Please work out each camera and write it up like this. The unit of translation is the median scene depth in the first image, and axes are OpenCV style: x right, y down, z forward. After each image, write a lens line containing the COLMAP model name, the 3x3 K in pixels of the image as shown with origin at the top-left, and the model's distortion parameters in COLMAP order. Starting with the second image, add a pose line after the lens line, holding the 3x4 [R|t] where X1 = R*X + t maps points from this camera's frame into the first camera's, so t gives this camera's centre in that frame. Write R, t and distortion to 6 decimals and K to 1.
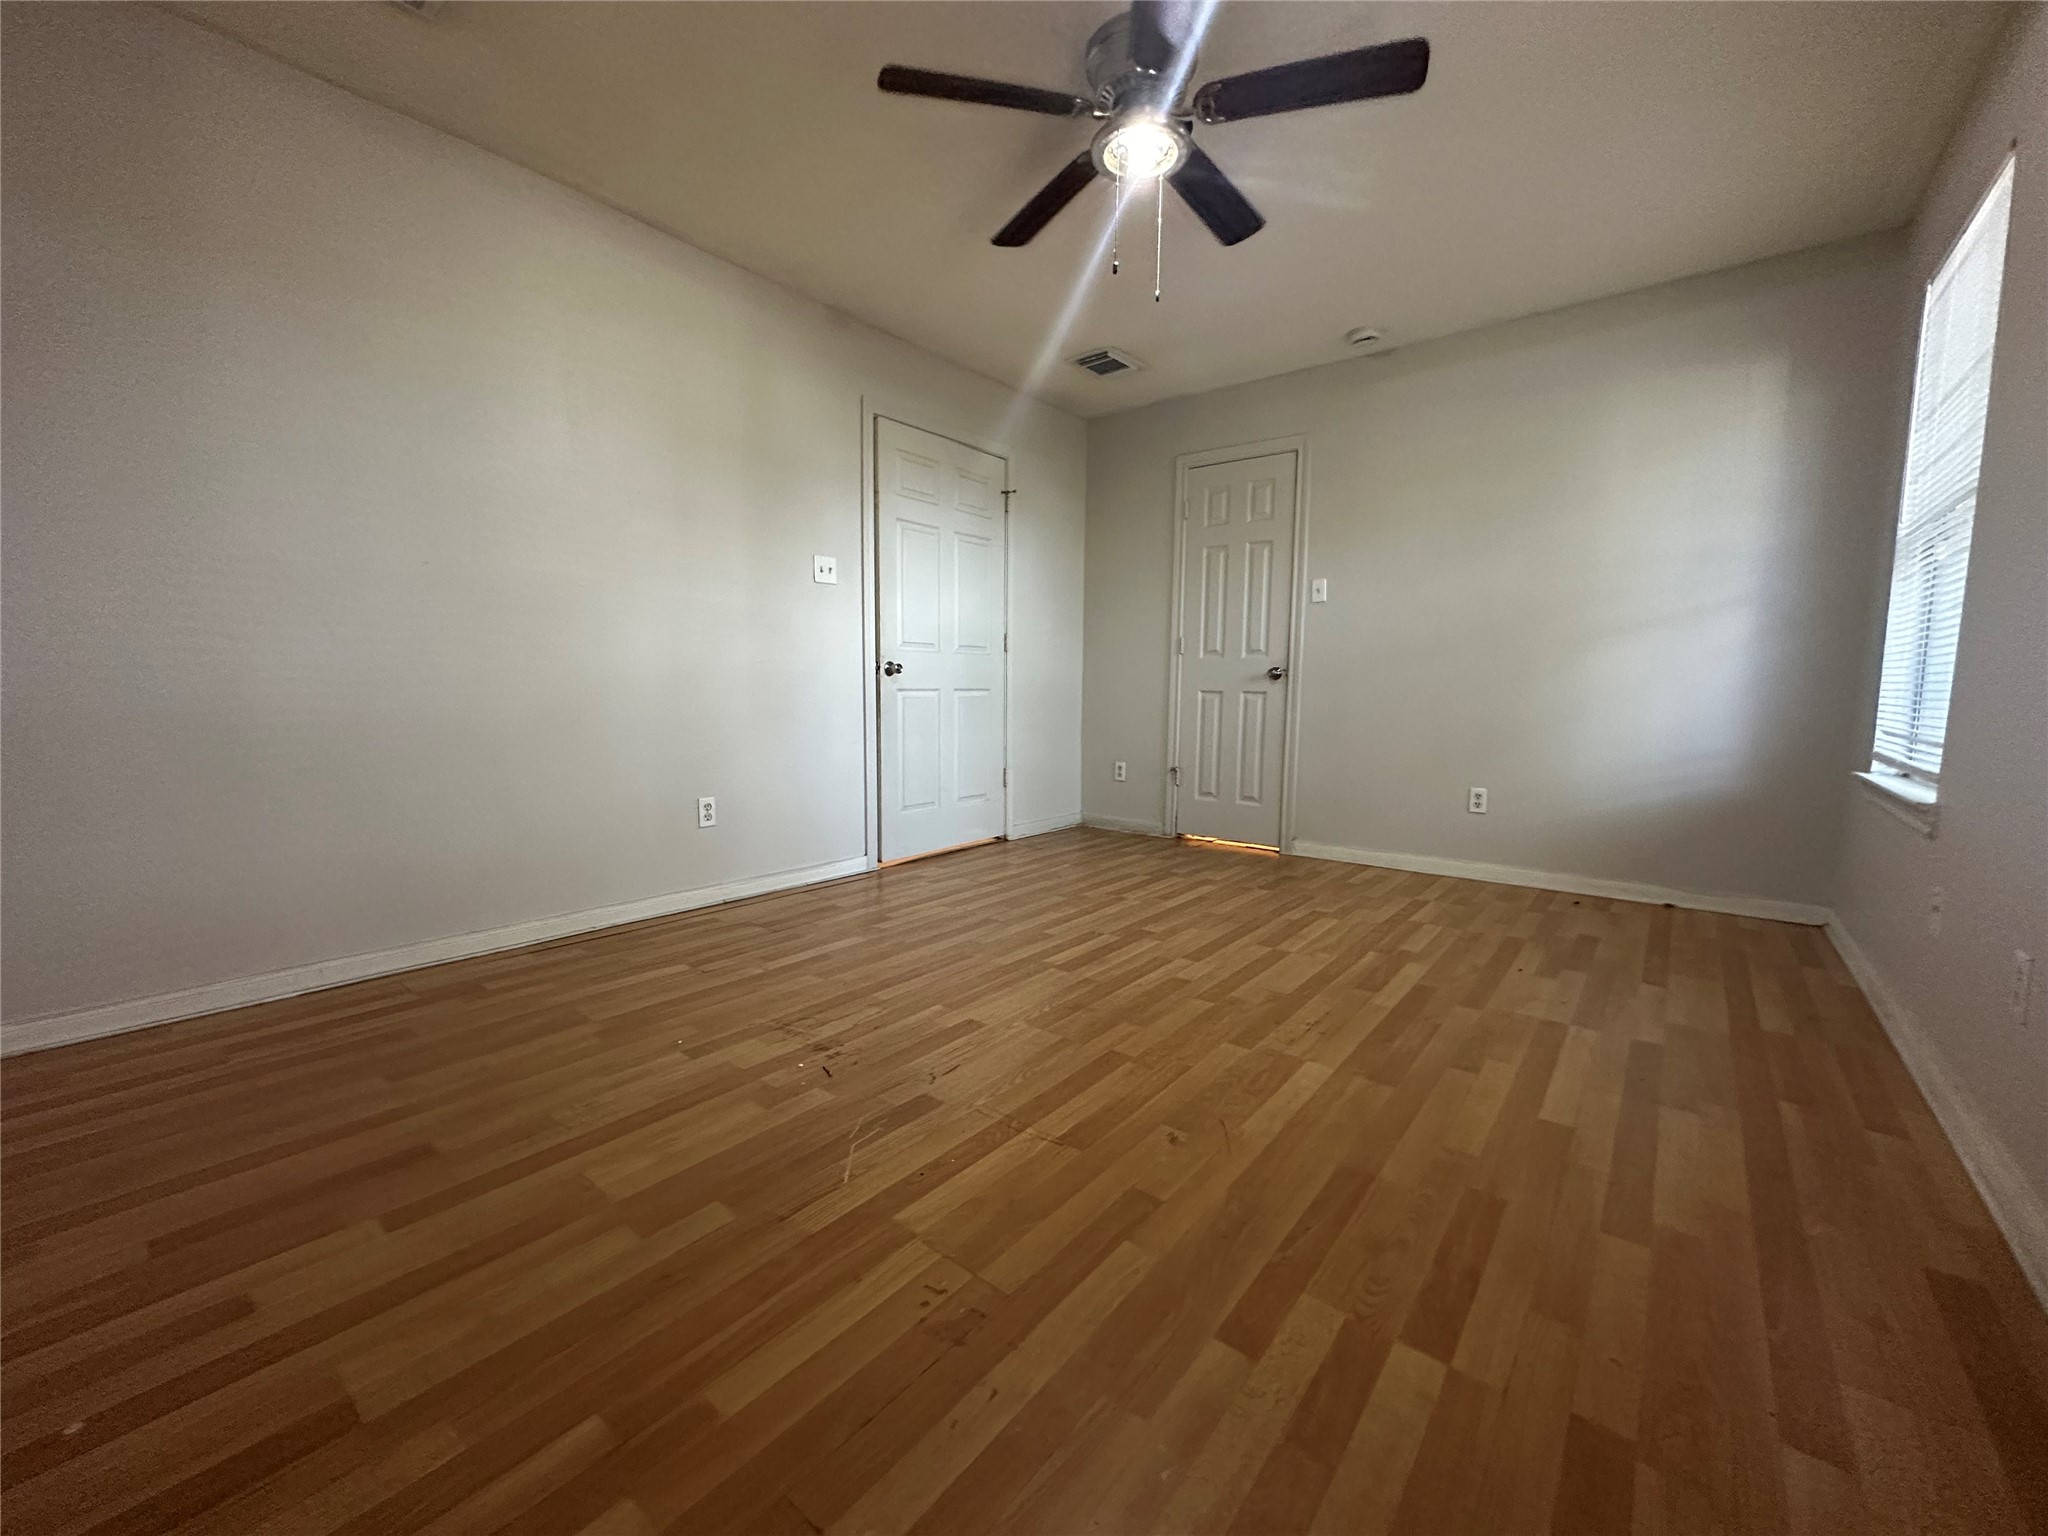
lens RADIAL K [[814.6, 0, 1023.8], [0, 814.6, 770.1], [0, 0, 1]] dist [0.003909, 0.000314]
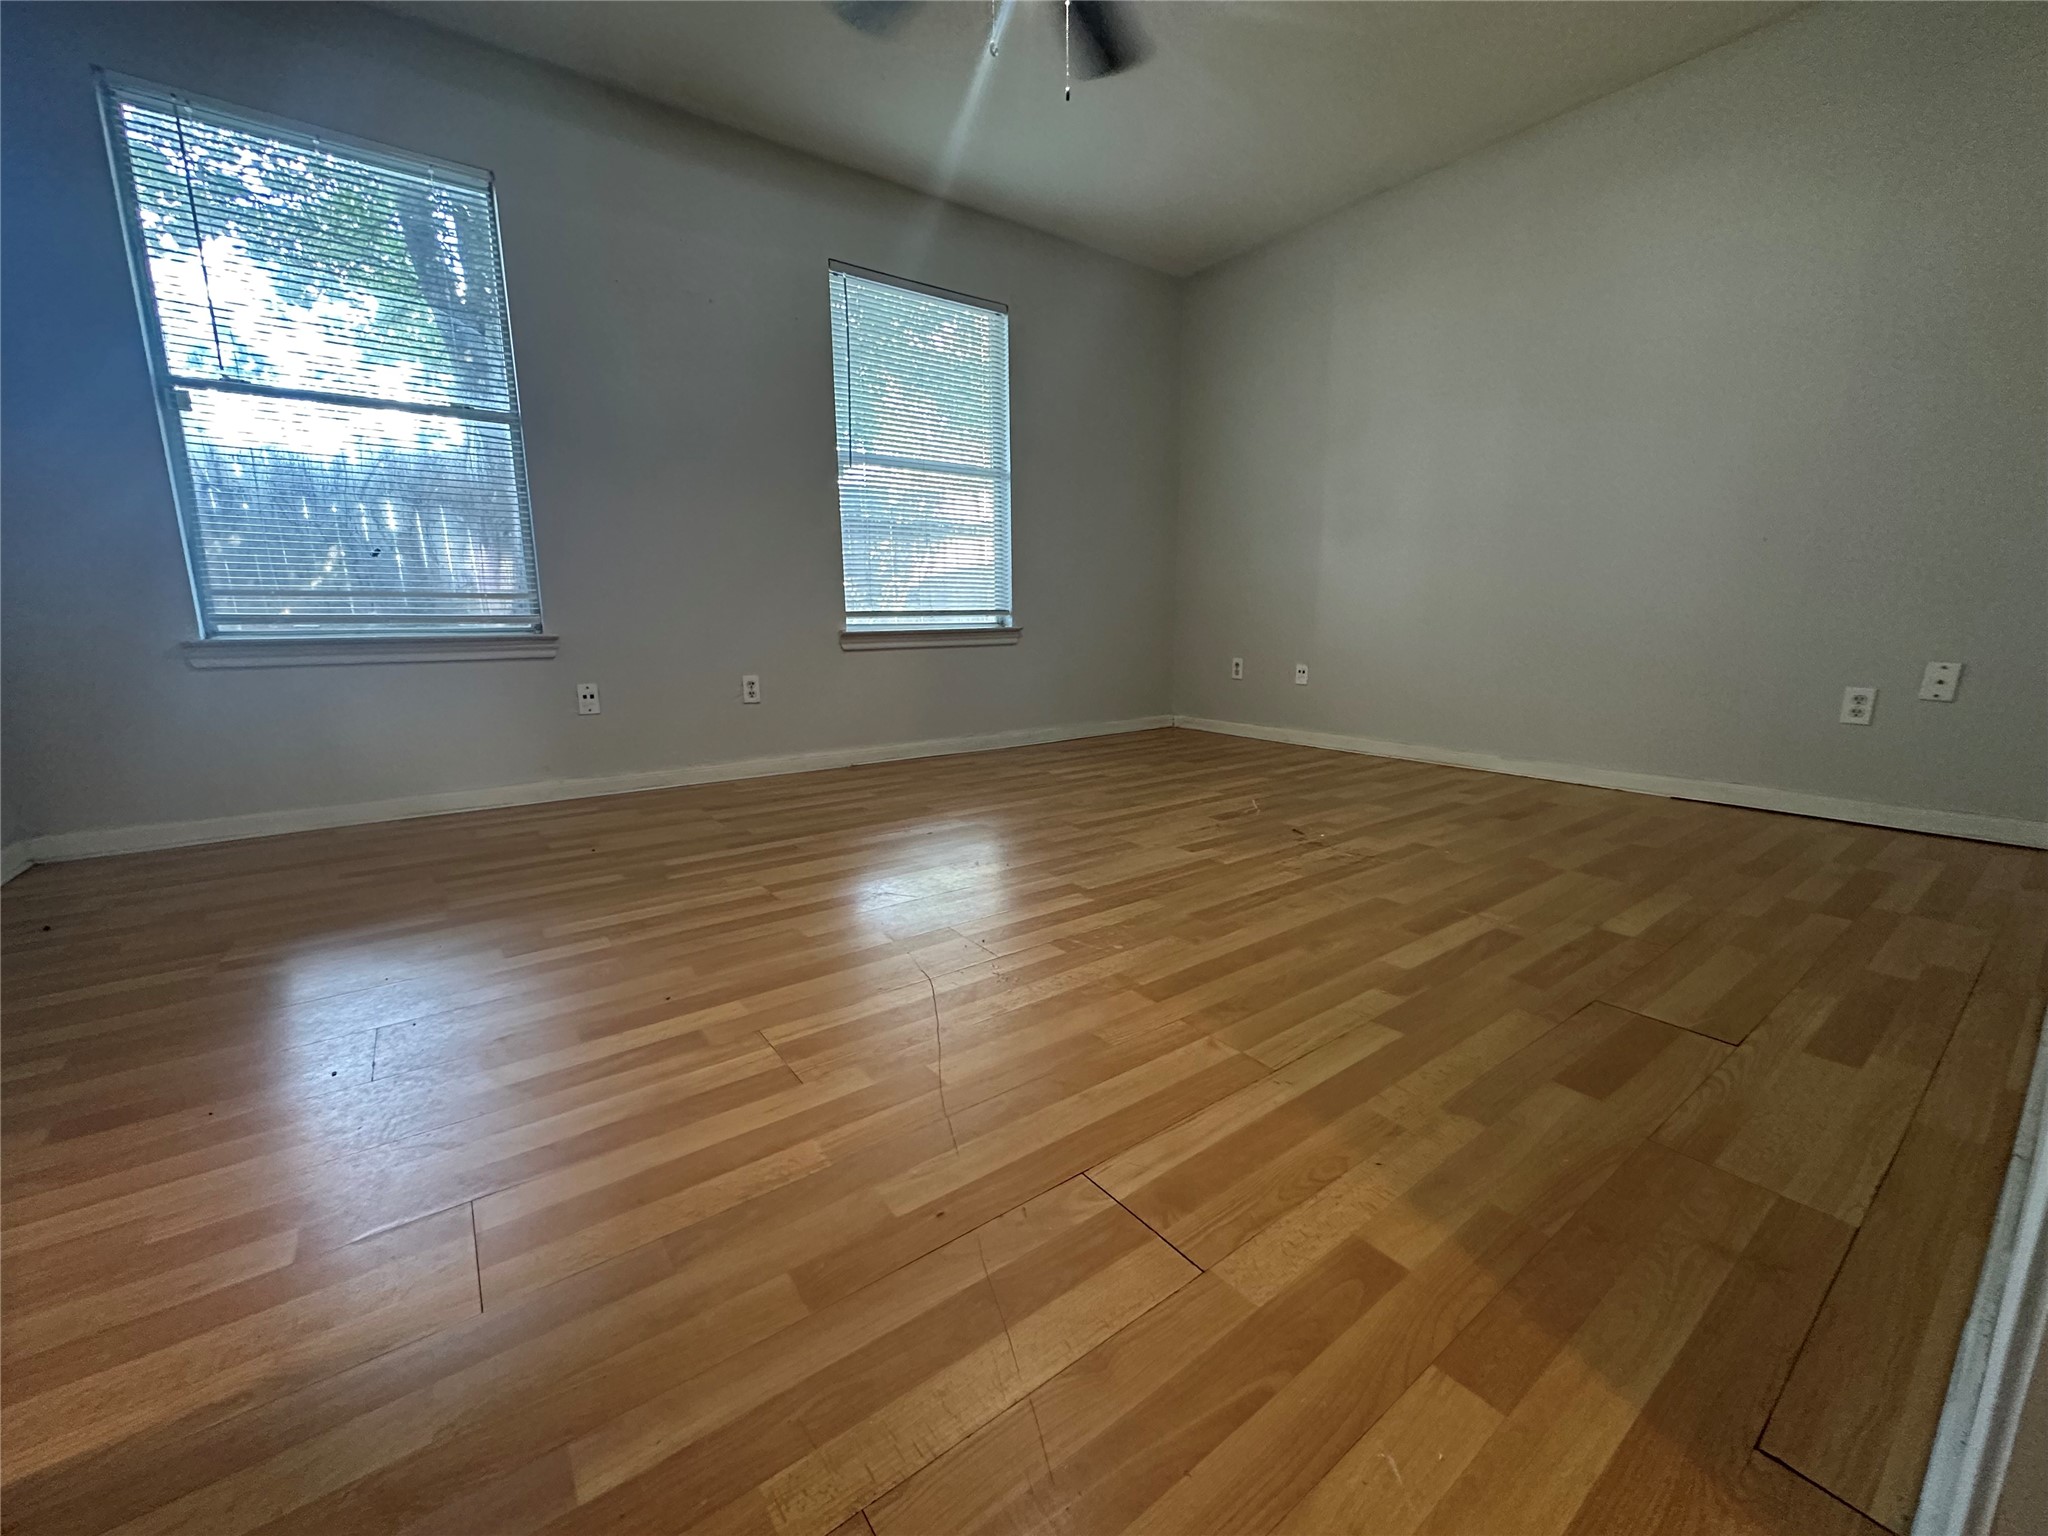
lens RADIAL K [[814.6, 0, 1023.4], [0, 814.6, 769.8], [0, 0, 1]] dist [0.003909, 0.000314]
pose [[-0.966520, -0.049877, 0.251697, -0.101577], [0.023206, 0.959914, 0.279331, -0.096271], [-0.255539, 0.275820, -0.926619, 1.785822]]
